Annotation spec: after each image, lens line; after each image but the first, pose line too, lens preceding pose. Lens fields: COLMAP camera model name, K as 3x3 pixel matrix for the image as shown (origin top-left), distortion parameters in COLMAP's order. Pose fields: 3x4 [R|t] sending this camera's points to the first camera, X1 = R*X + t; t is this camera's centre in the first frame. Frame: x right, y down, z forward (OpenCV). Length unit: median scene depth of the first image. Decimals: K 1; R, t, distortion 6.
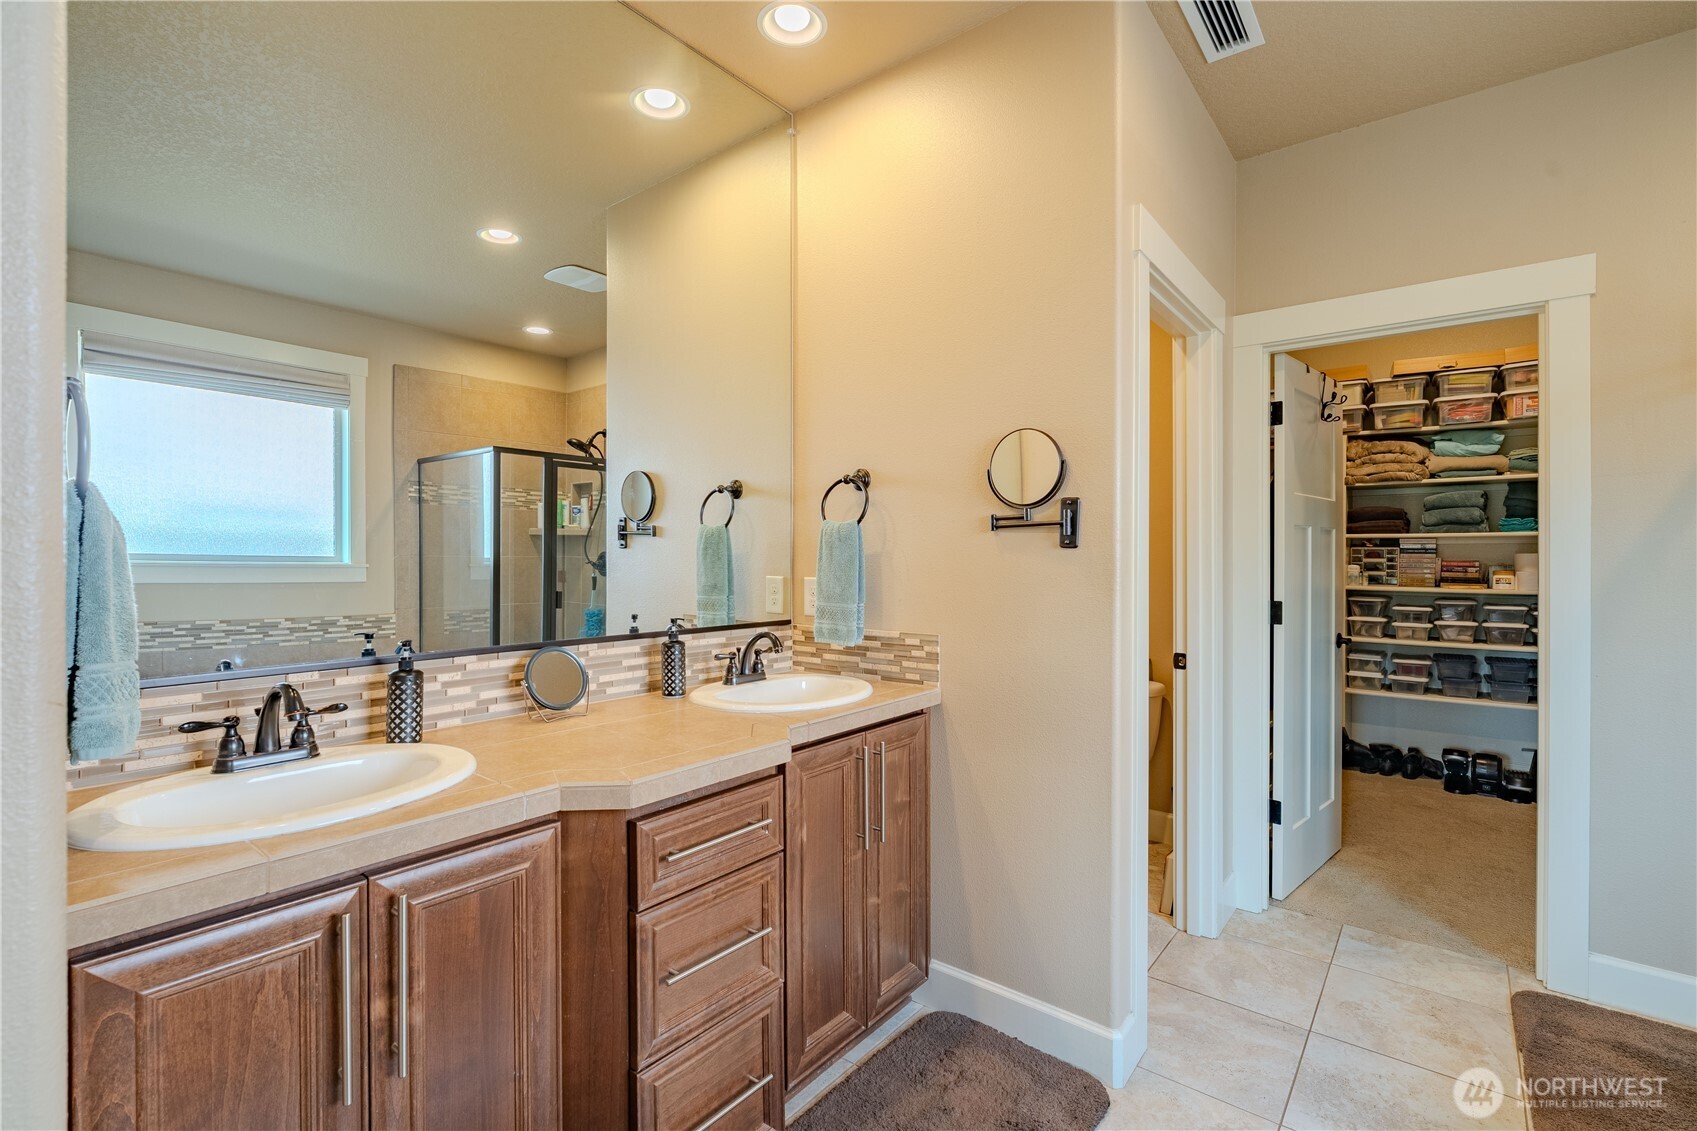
lens RADIAL K [[758.9, 0, 851.4], [0, 758.9, 561.3], [0, 0, 1]] dist [-0.009452, 0.000504]
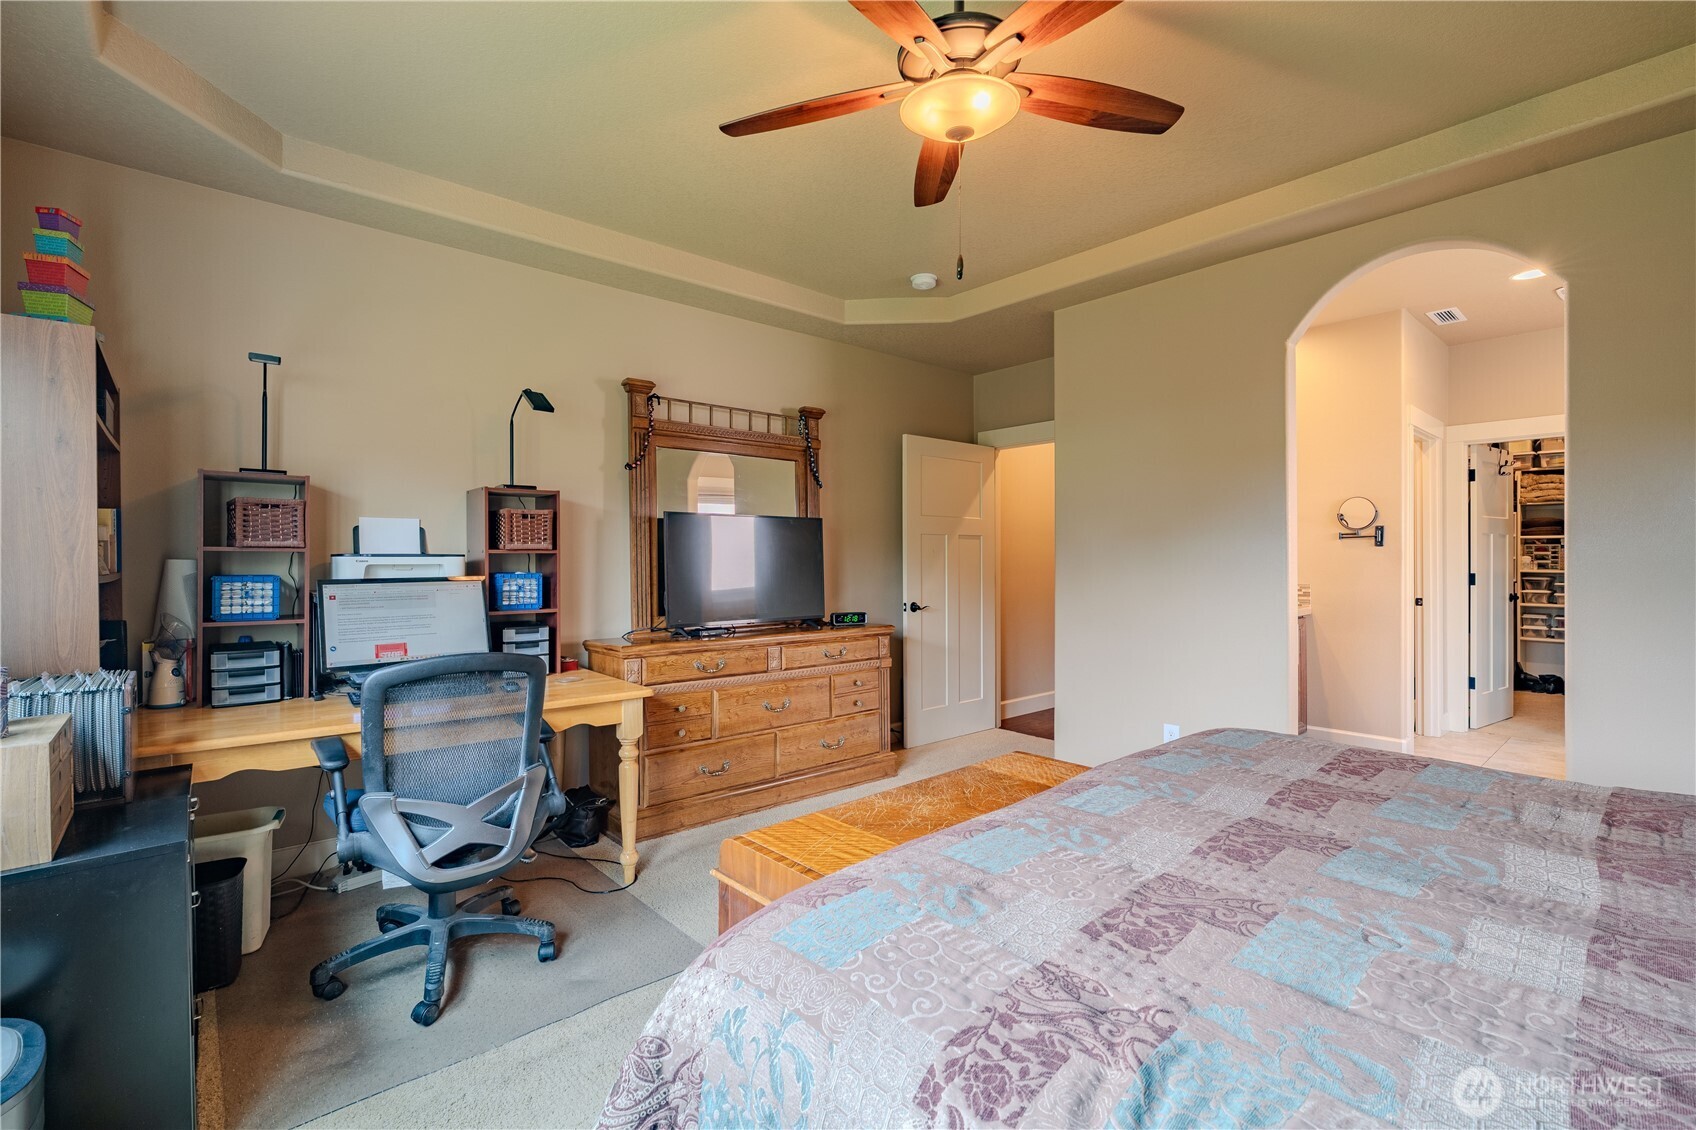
lens RADIAL K [[758.4, 0, 850.9], [0, 758.4, 560.8], [0, 0, 1]] dist [-0.009452, 0.000504]
pose [[0.985780, -0.003757, -0.168000, -0.431582], [0.003619, 0.999993, -0.001128, 0.011350], [0.168003, 0.000504, 0.985786, -0.740318]]
